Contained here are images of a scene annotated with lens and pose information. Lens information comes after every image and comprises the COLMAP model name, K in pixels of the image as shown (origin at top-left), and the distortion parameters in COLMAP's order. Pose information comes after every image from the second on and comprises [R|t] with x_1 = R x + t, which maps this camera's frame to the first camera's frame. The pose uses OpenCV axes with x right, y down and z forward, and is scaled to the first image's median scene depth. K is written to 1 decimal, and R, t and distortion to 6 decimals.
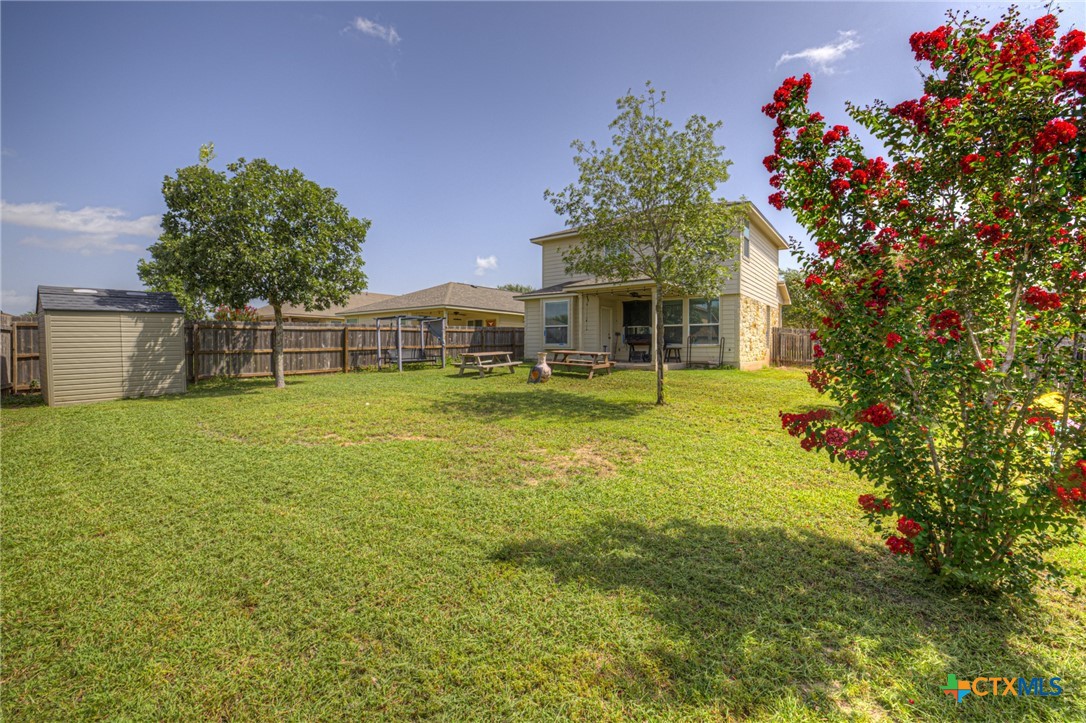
lens RADIAL K [[466.0, 0, 550.3], [0, 466.0, 354.8], [0, 0, 1]] dist [0.000437, 0.000161]
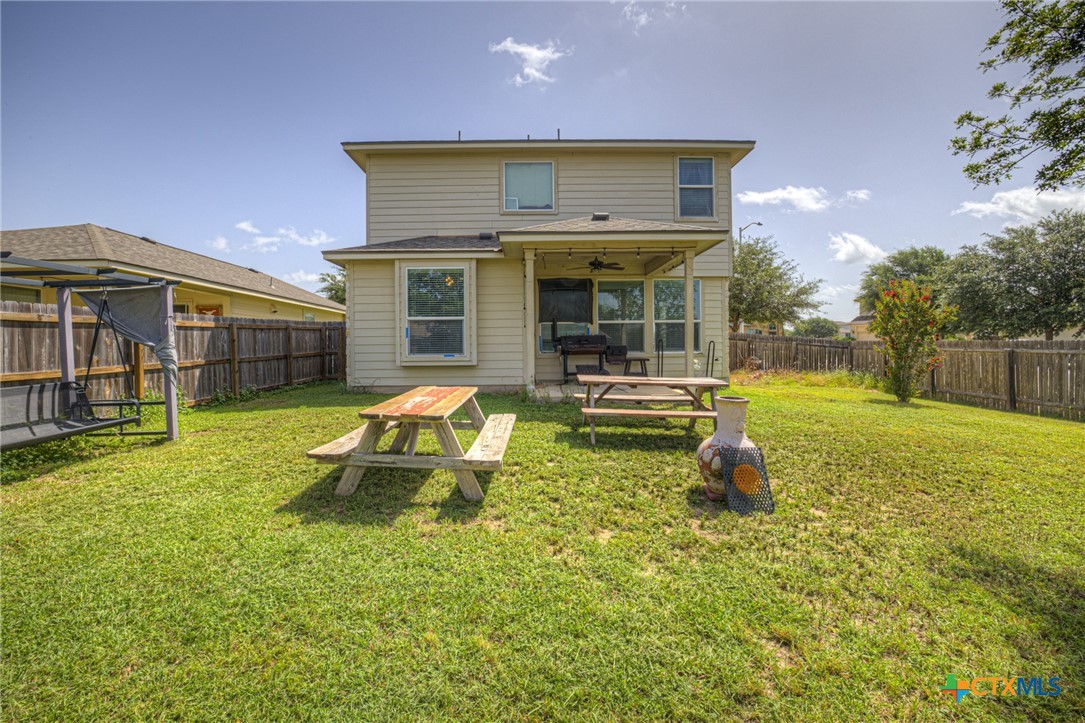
lens RADIAL K [[465.6, 0, 549.8], [0, 465.6, 354.8], [0, 0, 1]] dist [0.000437, 0.000161]
pose [[0.803807, -0.019910, 0.594557, -0.184640], [0.020302, 0.999776, 0.006033, -0.022860], [-0.594543, 0.007221, 0.804031, 0.511761]]
